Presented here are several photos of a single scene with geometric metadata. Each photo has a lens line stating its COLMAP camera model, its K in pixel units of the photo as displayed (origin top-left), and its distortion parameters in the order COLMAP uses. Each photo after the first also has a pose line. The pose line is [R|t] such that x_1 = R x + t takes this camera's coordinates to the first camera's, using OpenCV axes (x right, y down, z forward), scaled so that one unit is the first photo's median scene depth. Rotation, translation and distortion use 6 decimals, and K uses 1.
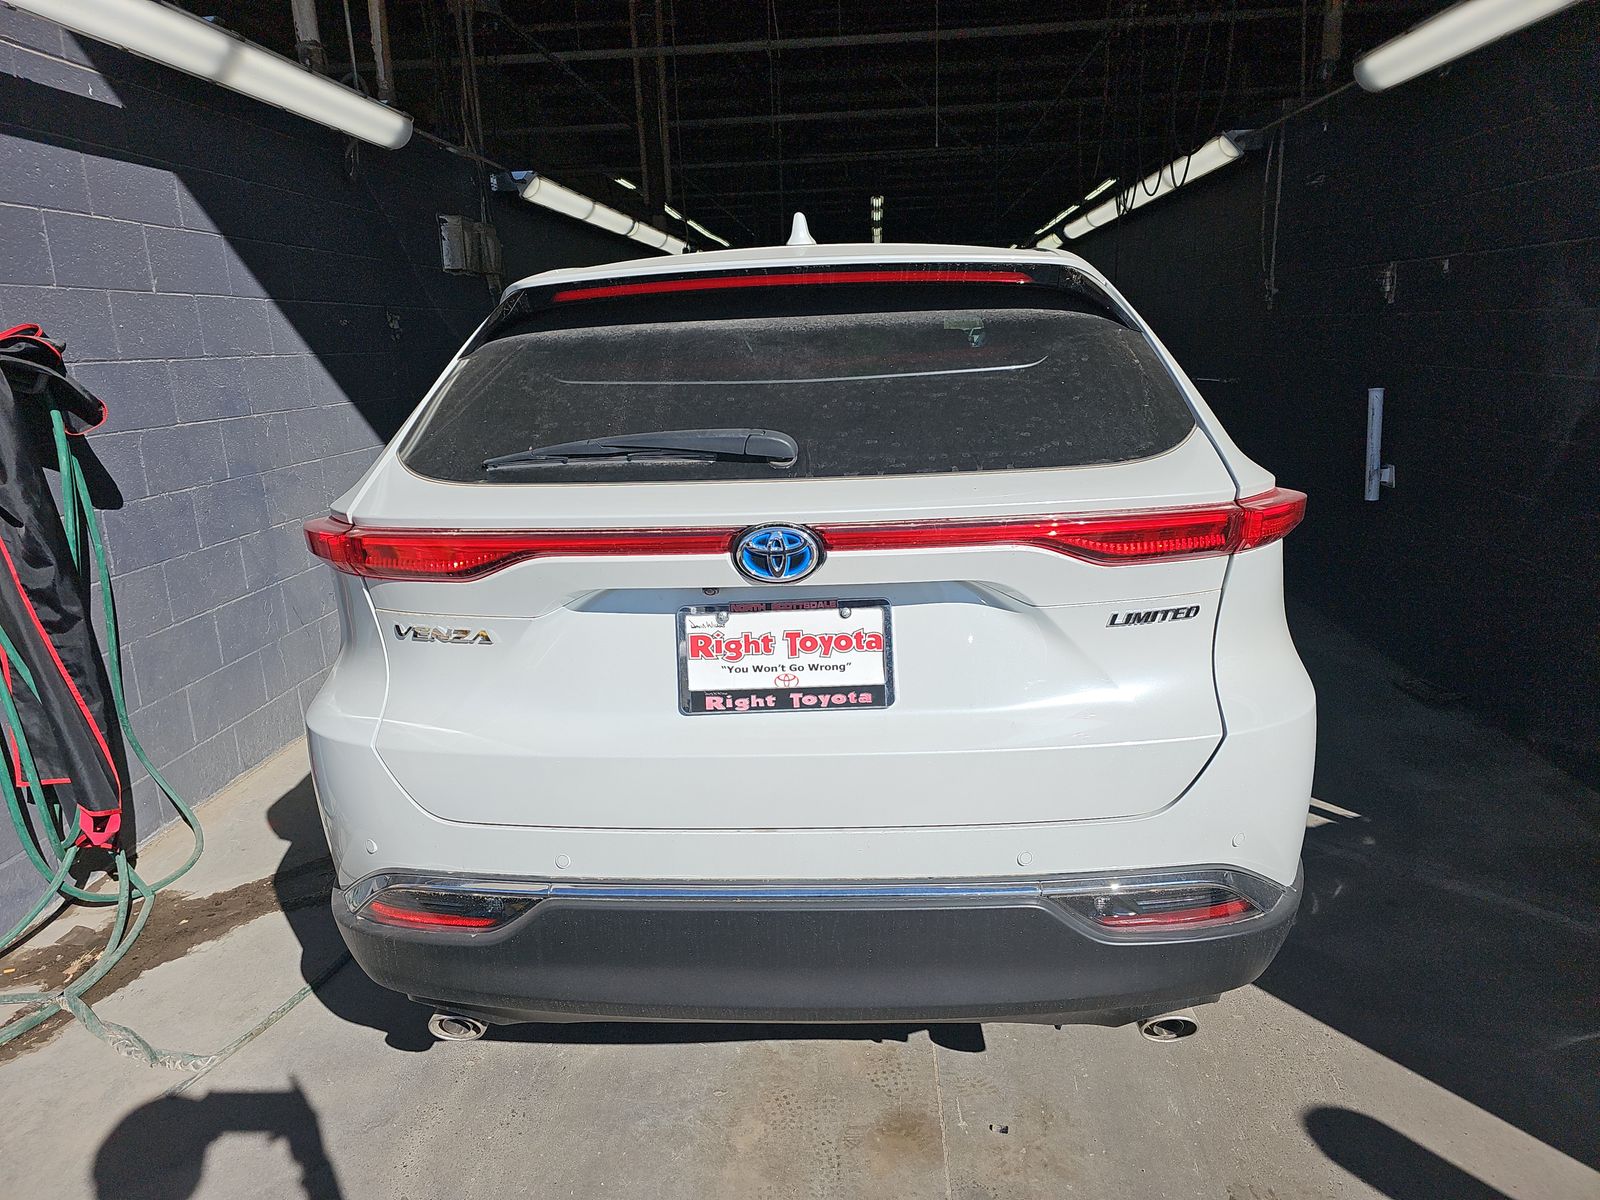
lens RADIAL K [[1081.1, 0, 790.8], [0, 1081.1, 601.1], [0, 0, 1]] dist [0.035257, -0.012484]
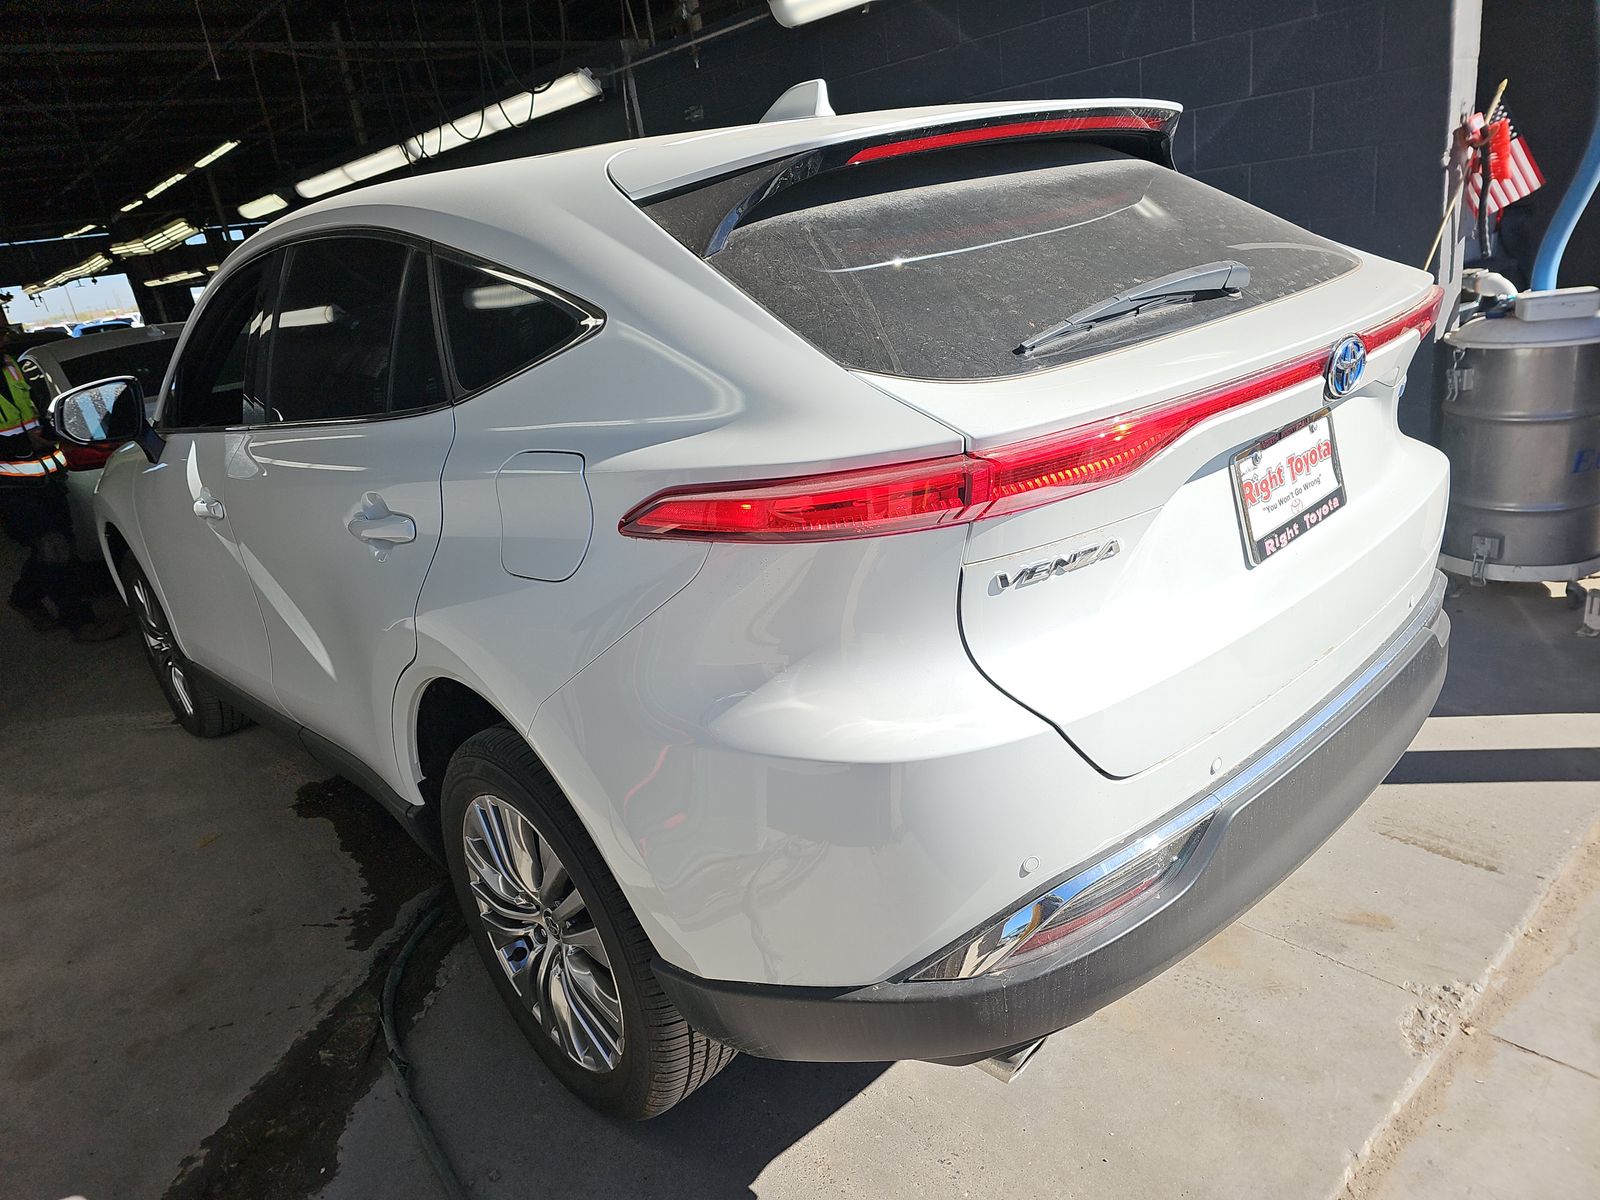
lens RADIAL K [[1081.1, 0, 787.6], [0, 1081.1, 598.9], [0, 0, 1]] dist [0.035257, -0.012484]
pose [[0.690294, -0.290406, 0.662690, -1.013364], [0.279127, 0.951900, 0.126390, -0.103040], [-0.667519, 0.097729, 0.738151, 0.565983]]
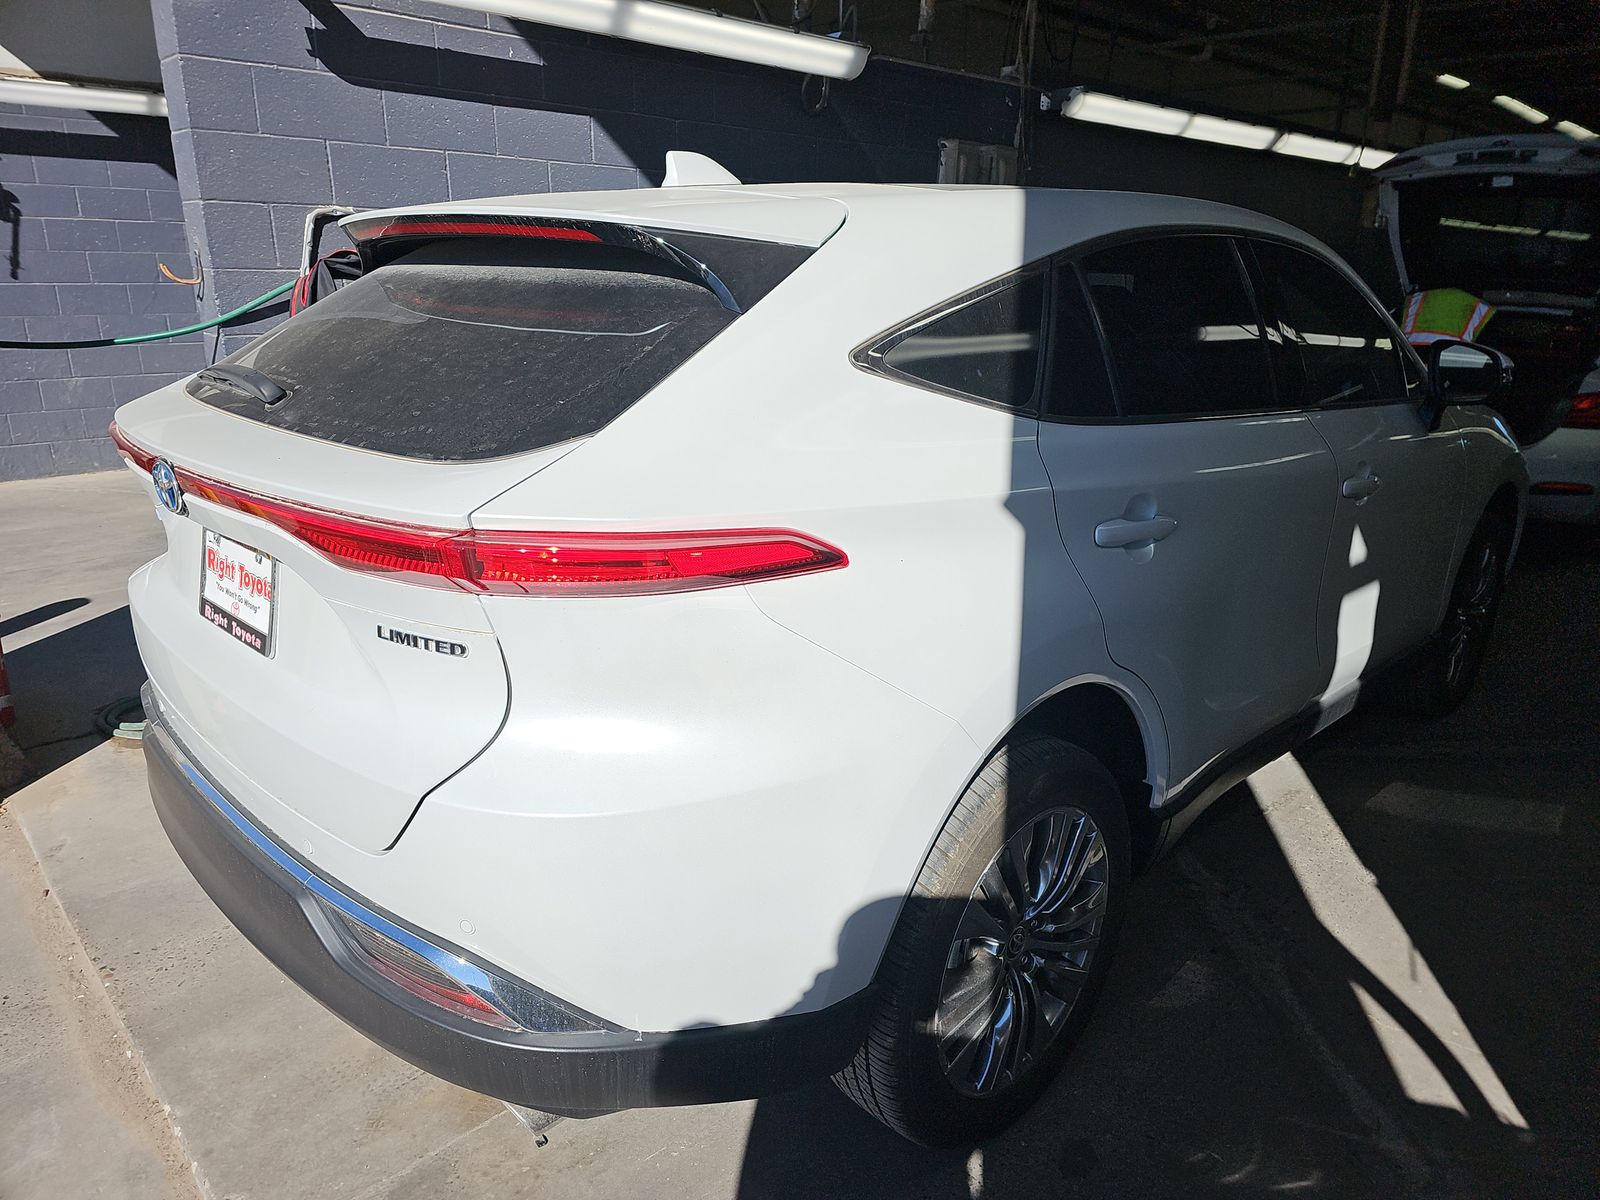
lens RADIAL K [[1081.1, 0, 791.4], [0, 1081.1, 601.5], [0, 0, 1]] dist [0.035257, -0.012484]
pose [[0.742399, 0.246088, -0.623125, 1.068920], [-0.201056, 0.969061, 0.143166, -0.197581], [0.639078, 0.018997, 0.768907, 0.508457]]
